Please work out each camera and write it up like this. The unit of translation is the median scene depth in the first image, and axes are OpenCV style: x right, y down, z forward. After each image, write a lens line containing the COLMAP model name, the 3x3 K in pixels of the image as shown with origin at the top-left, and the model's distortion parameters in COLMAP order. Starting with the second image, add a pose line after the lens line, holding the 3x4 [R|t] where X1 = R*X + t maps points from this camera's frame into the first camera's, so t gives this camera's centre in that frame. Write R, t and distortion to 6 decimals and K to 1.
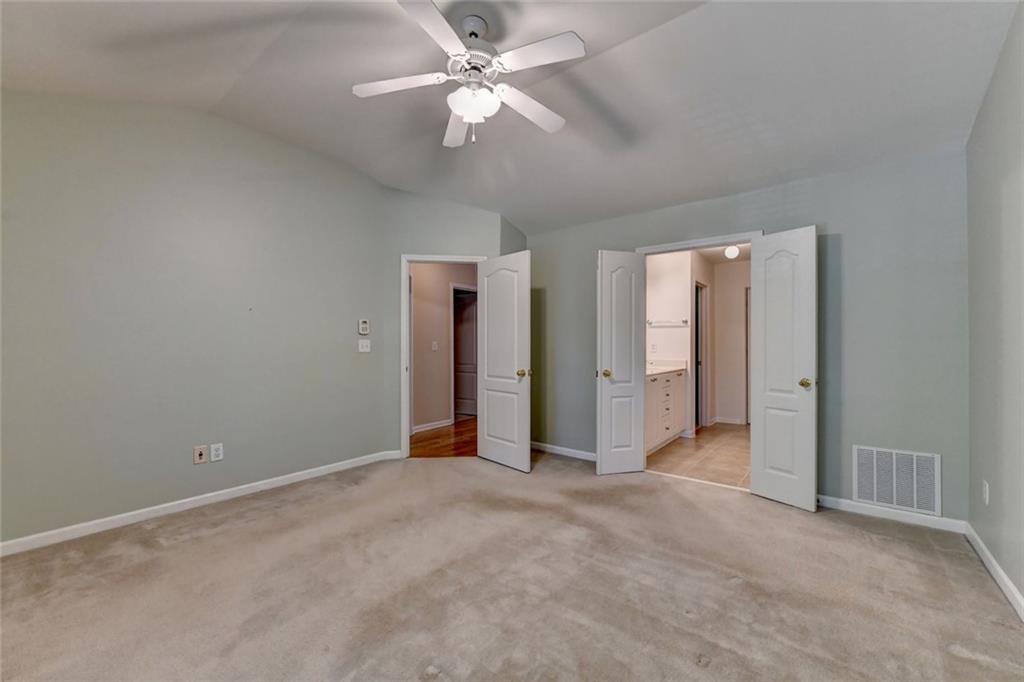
lens RADIAL K [[408.3, 0, 516.3], [0, 408.3, 346.7], [0, 0, 1]] dist [-0.009274, -0.000097]
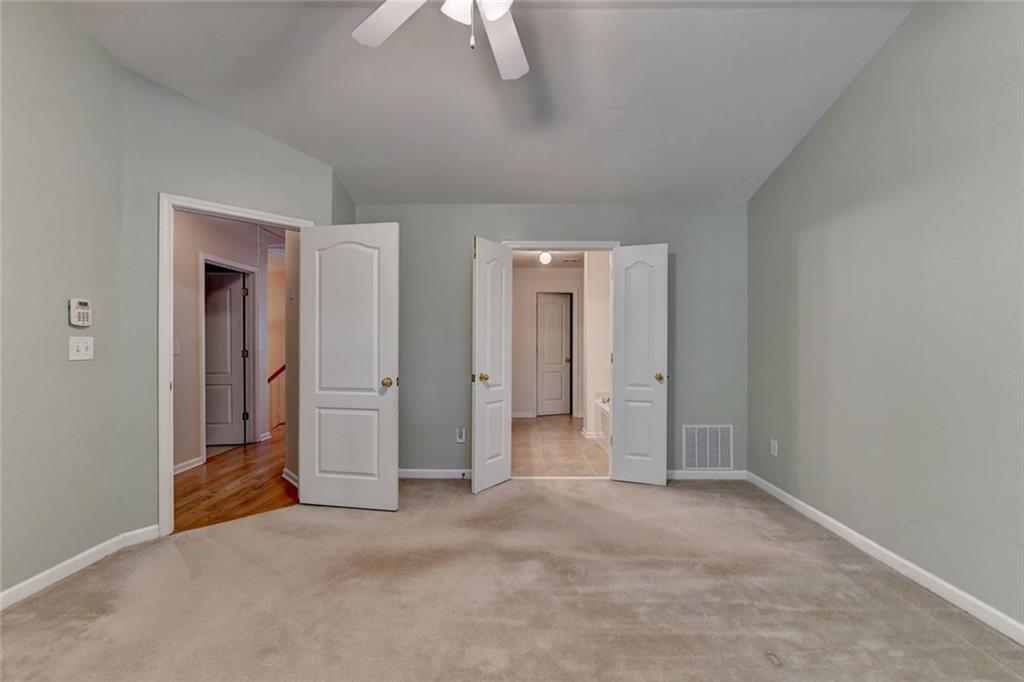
lens RADIAL K [[417.1, 0, 513.8], [0, 417.1, 346.6], [0, 0, 1]] dist [-0.008690, -0.000166]
pose [[0.791089, -0.005580, 0.611675, -0.294503], [0.004212, 0.999984, 0.003674, -0.004198], [-0.611686, -0.000330, 0.791100, 0.255282]]
